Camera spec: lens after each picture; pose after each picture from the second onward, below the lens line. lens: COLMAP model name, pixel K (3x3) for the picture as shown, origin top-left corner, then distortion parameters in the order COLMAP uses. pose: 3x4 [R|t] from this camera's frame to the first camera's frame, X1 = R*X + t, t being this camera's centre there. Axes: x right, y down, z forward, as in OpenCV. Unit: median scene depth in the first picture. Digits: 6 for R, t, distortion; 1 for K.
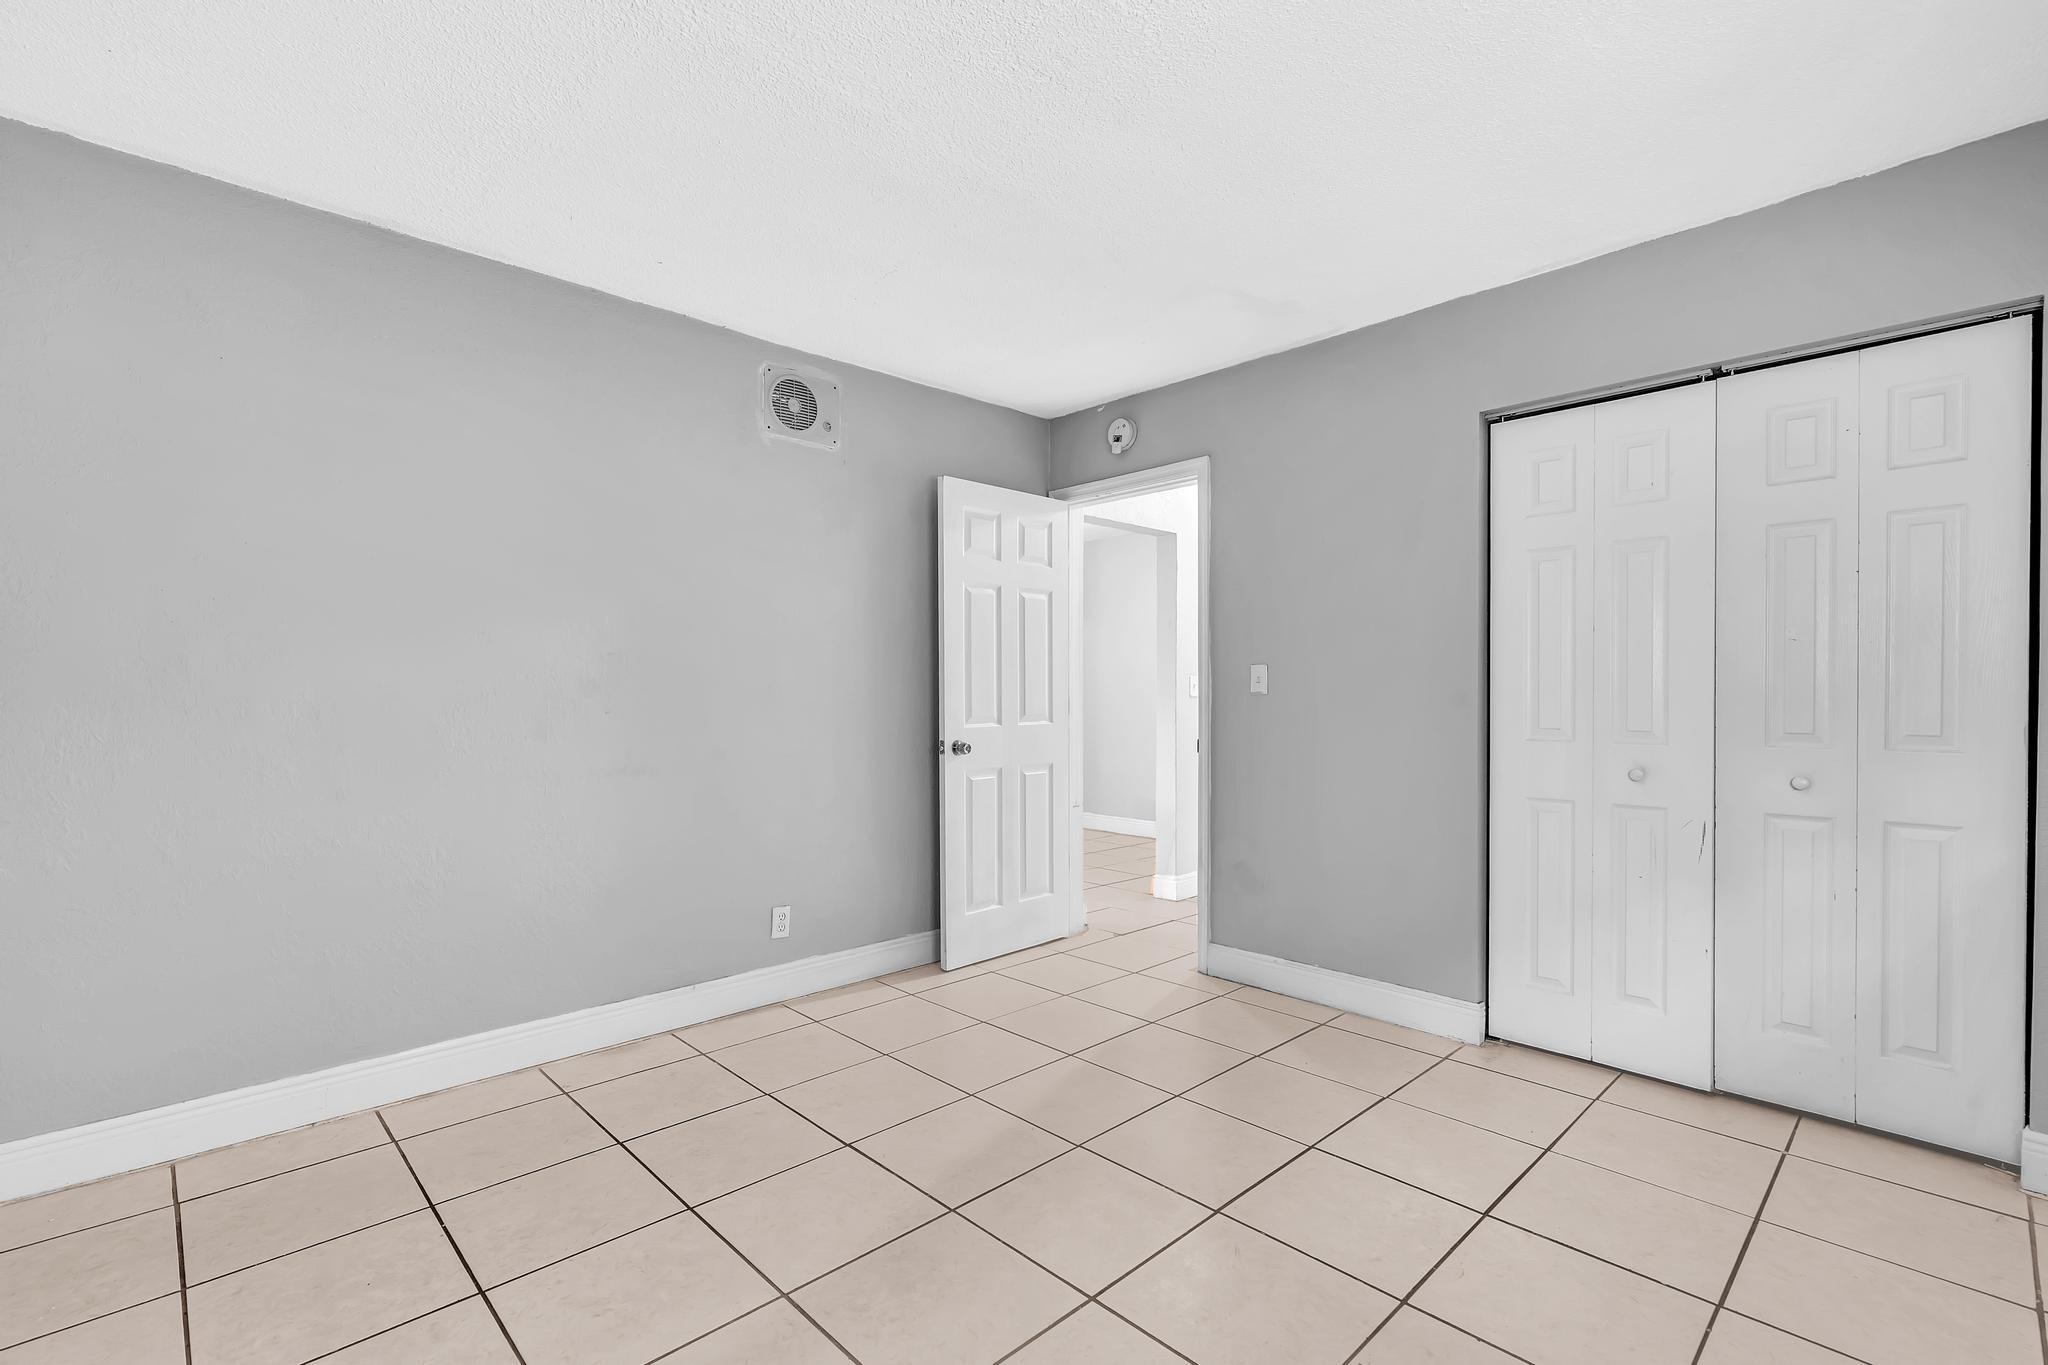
lens RADIAL K [[929.0, 0, 1022.2], [0, 929.0, 687.3], [0, 0, 1]] dist [-0.005161, 0.000796]
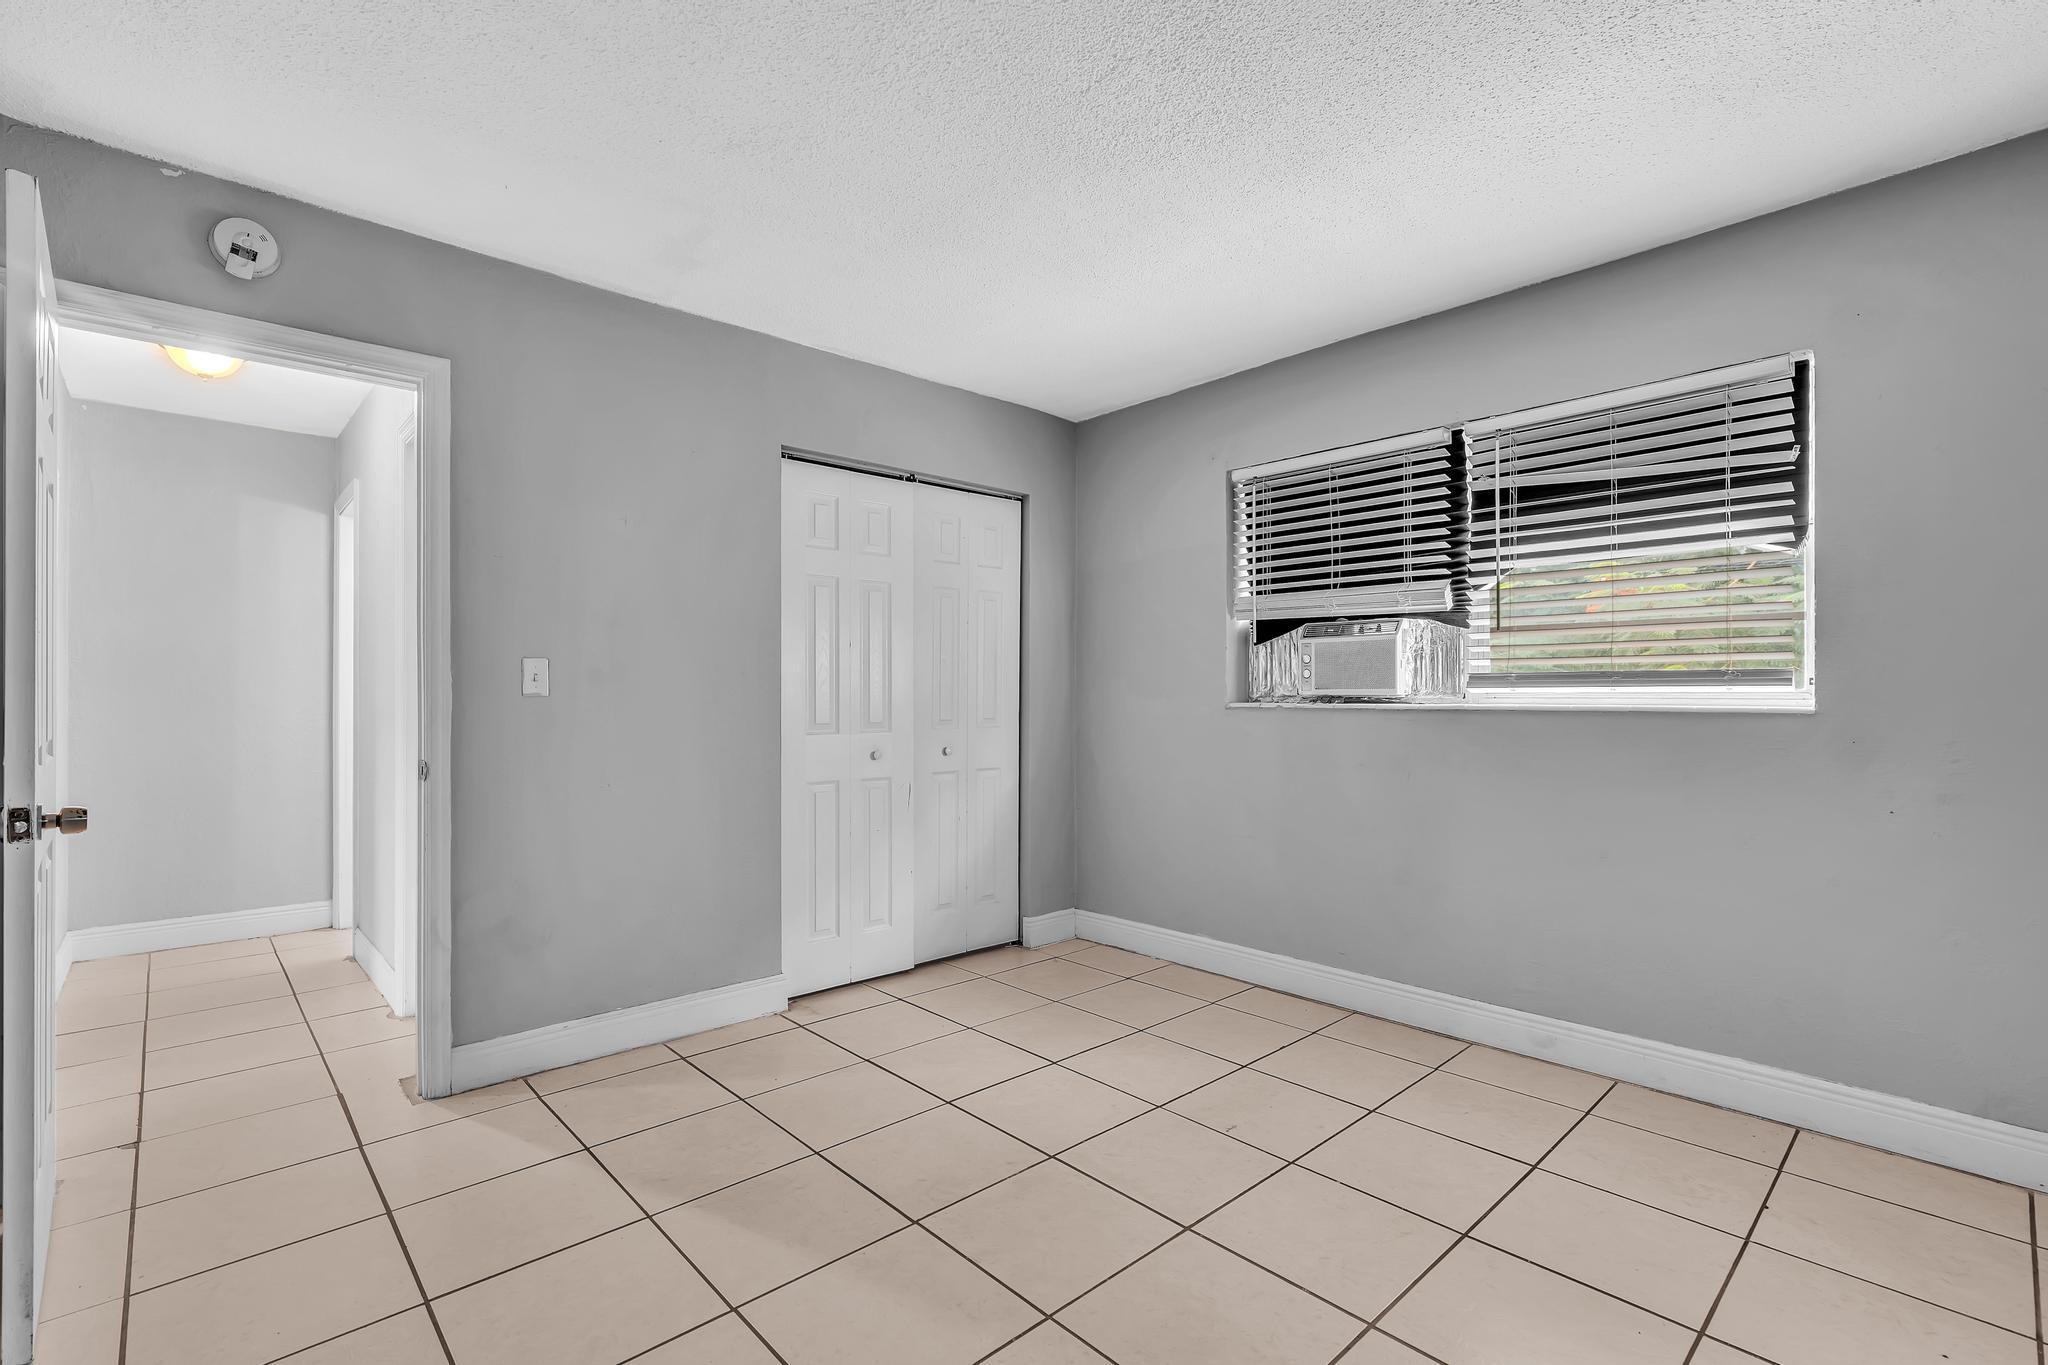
lens RADIAL K [[929.0, 0, 1017.2], [0, 929.0, 683.1], [0, 0, 1]] dist [-0.005161, 0.000796]
pose [[0.015067, 0.017958, 0.999725, -0.553780], [-0.000765, 0.999839, -0.017949, 0.010923], [-0.999886, -0.000495, 0.015078, 0.621347]]
